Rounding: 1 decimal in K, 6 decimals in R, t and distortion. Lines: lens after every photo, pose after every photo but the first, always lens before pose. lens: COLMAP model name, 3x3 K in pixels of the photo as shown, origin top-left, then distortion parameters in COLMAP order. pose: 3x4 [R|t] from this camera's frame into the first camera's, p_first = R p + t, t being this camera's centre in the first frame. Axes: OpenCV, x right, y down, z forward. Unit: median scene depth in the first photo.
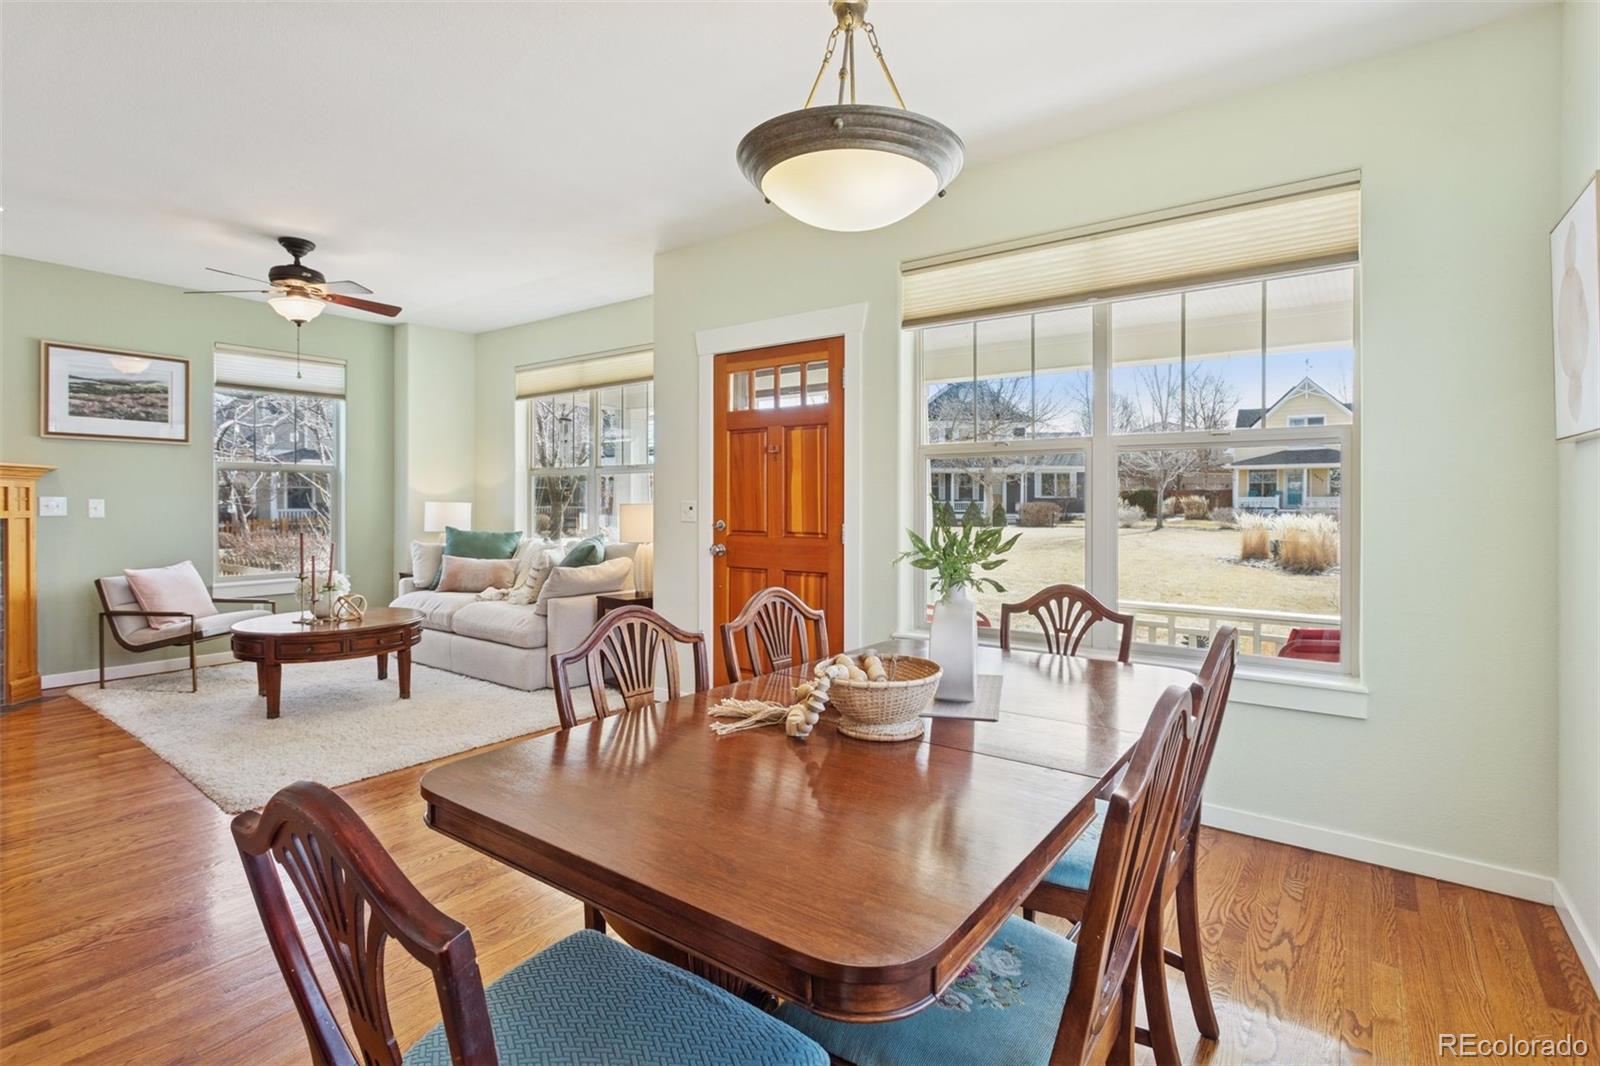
lens RADIAL K [[775.8, 0, 804.0], [0, 775.8, 511.5], [0, 0, 1]] dist [0.000330, 0.000220]
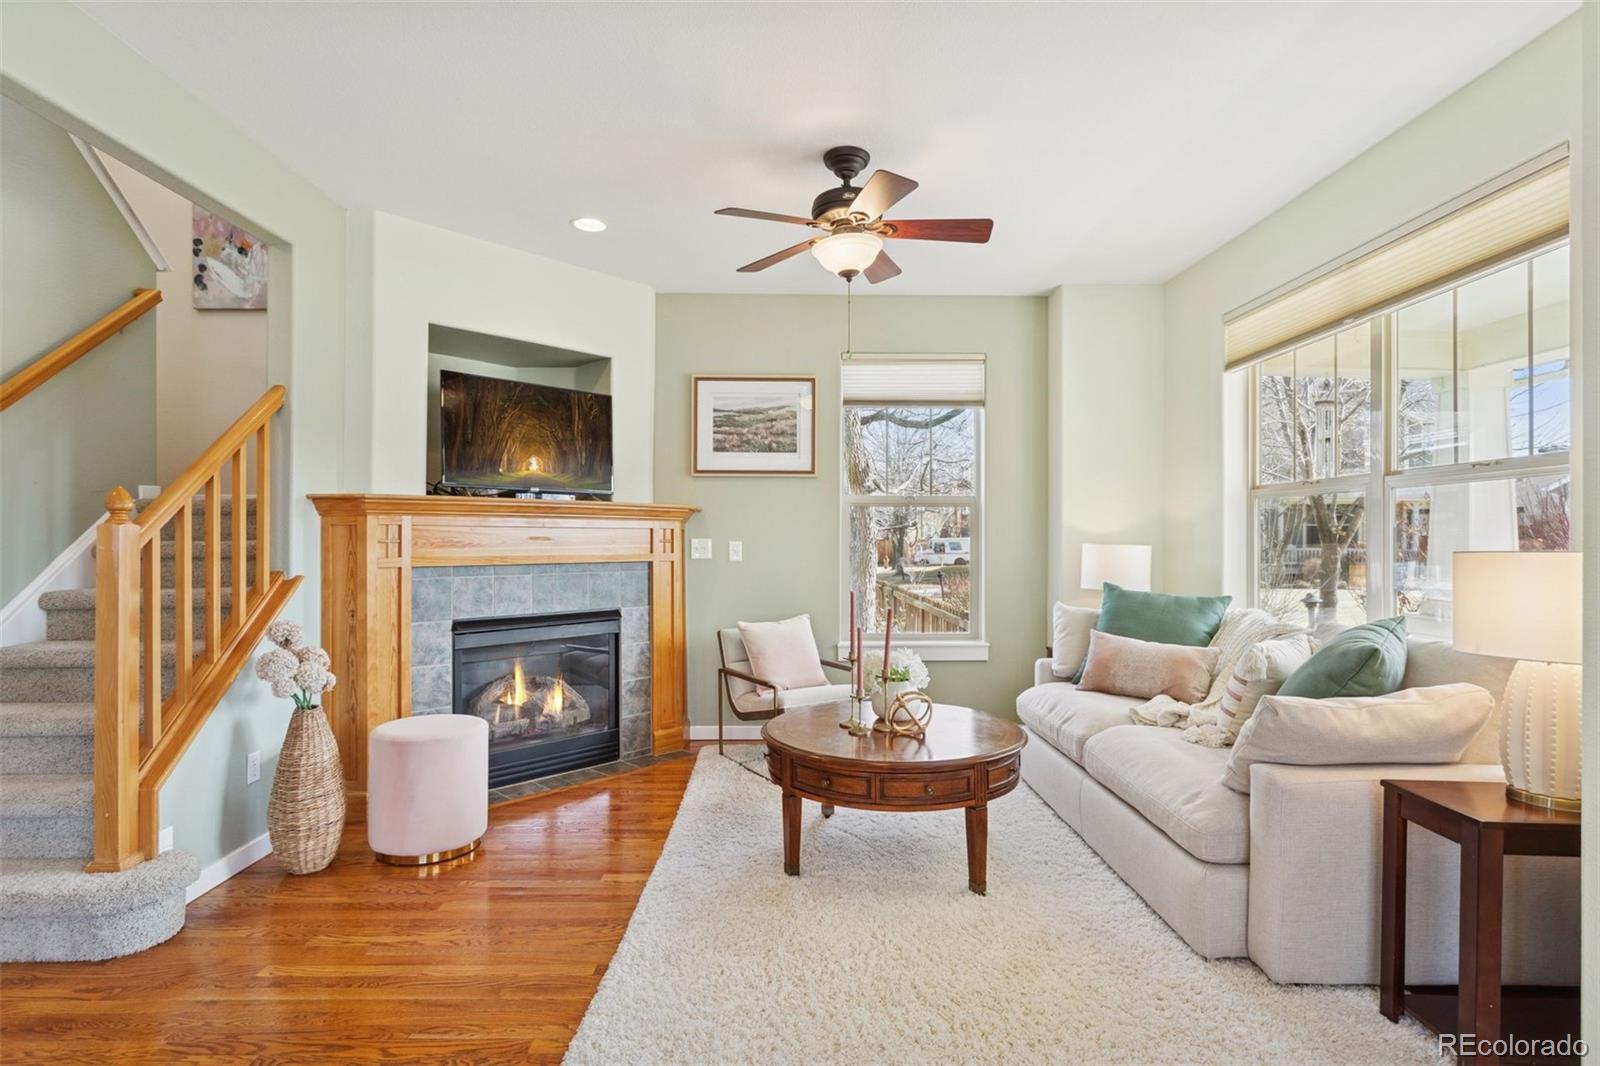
lens RADIAL K [[811.8, 0, 795.9], [0, 811.8, 541.3], [0, 0, 1]] dist [0.002331, 0.002381]
pose [[0.621322, -0.001715, -0.783553, -0.112383], [-0.009654, 0.999905, -0.009844, -0.006544], [0.783495, 0.013681, 0.621247, 0.449308]]
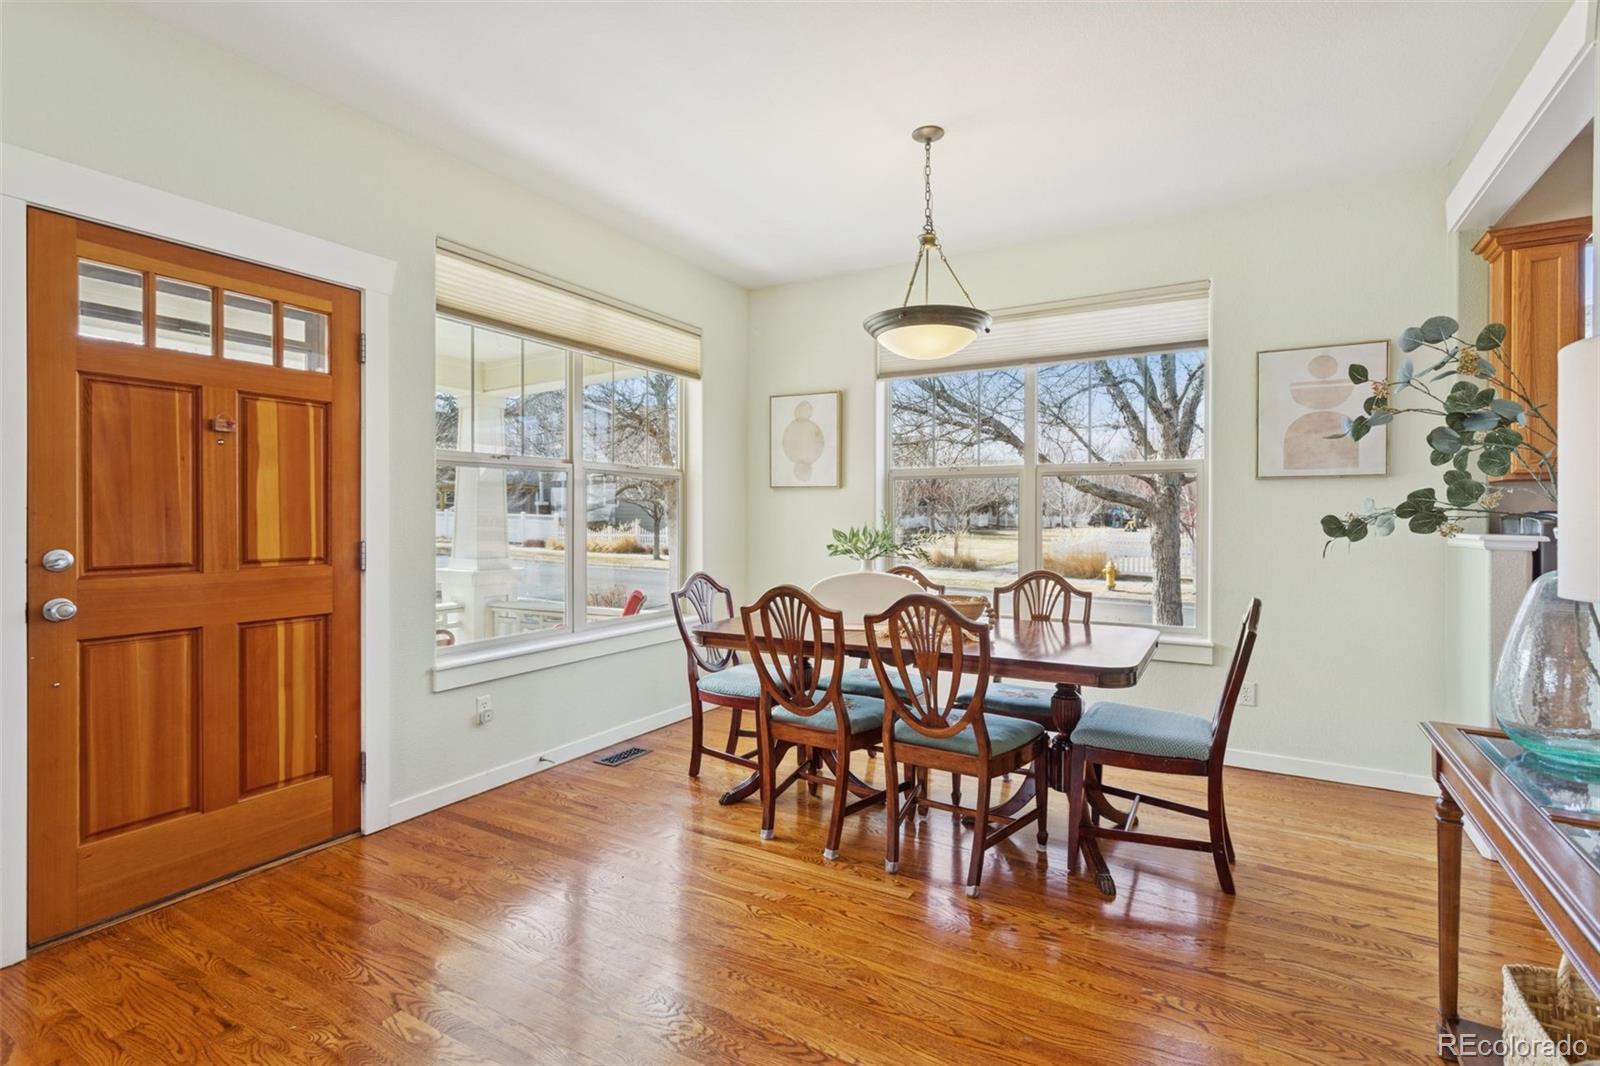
lens RADIAL K [[757.2, 0, 804.8], [0, 757.2, 524.9], [0, 0, 1]] dist [0.000036, -0.000025]
pose [[-0.097806, -0.017495, 0.995052, -1.132129], [0.006276, 0.999815, 0.018195, -0.017690], [-0.995186, 0.008025, -0.097678, 1.019663]]
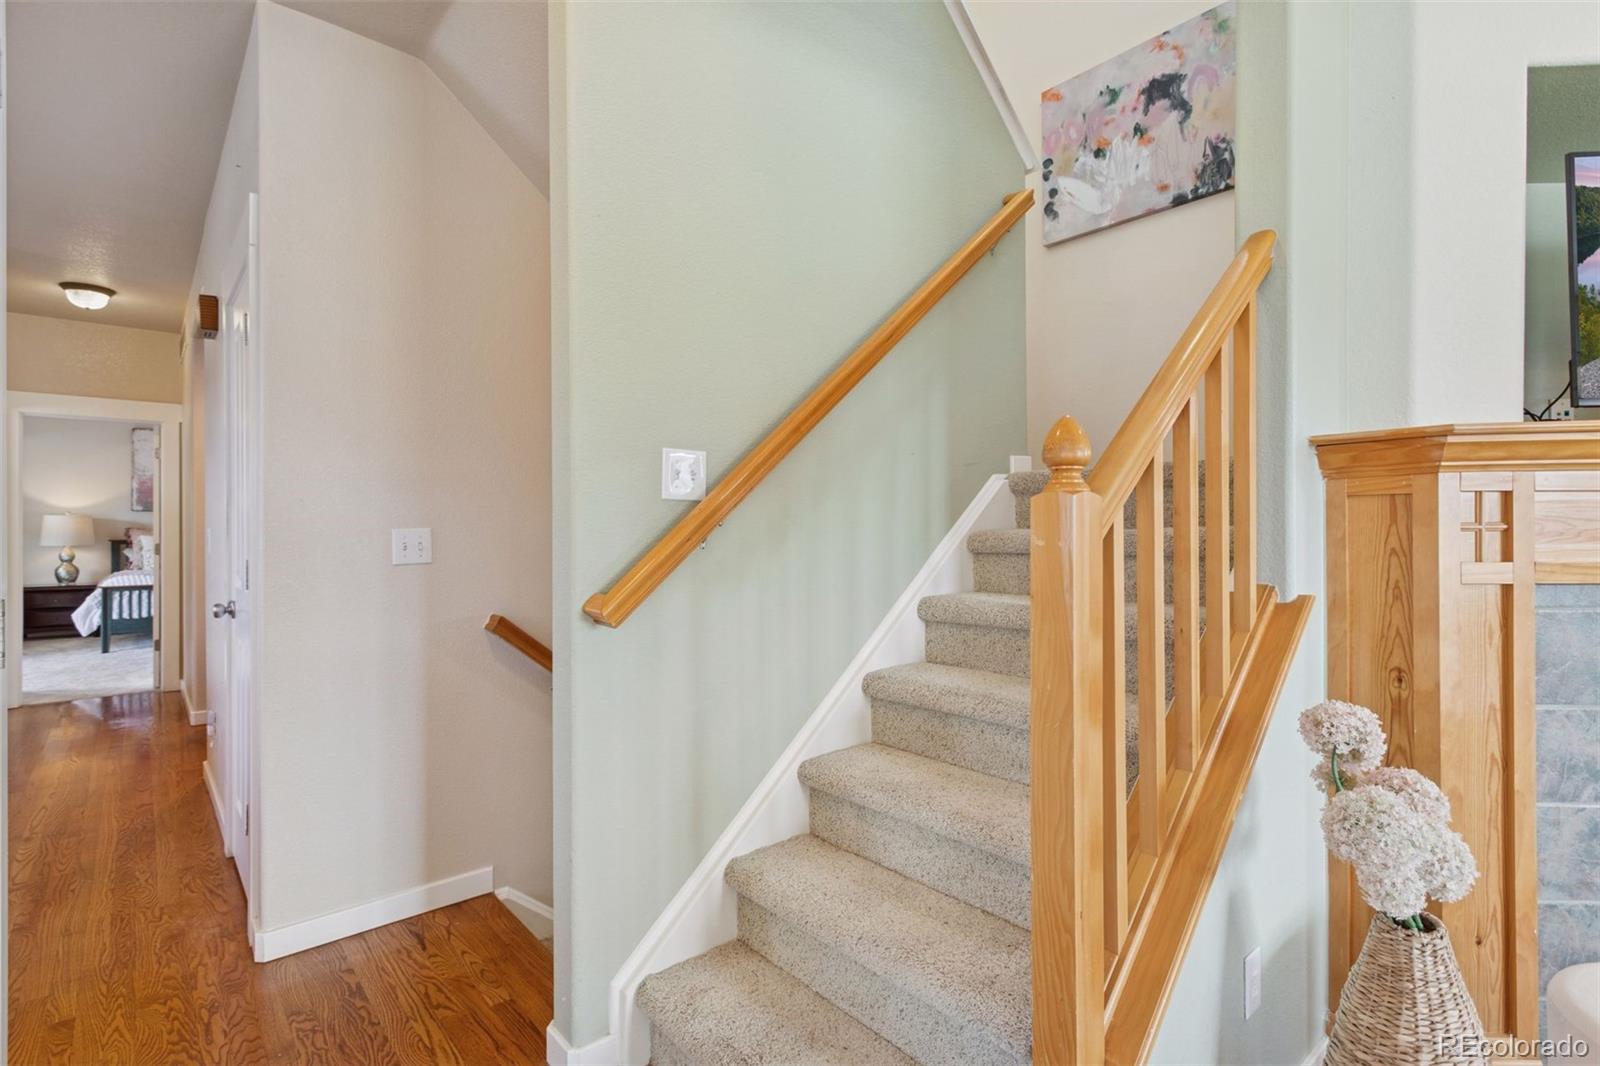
lens RADIAL K [[757.2, 0, 804.8], [0, 757.2, 524.9], [0, 0, 1]] dist [0.000036, -0.000025]
pose [[-0.187575, -0.009623, -0.982203, -0.345887], [-0.008876, 0.999928, -0.008102, -0.006229], [0.982210, 0.007198, -0.187647, 0.421532]]
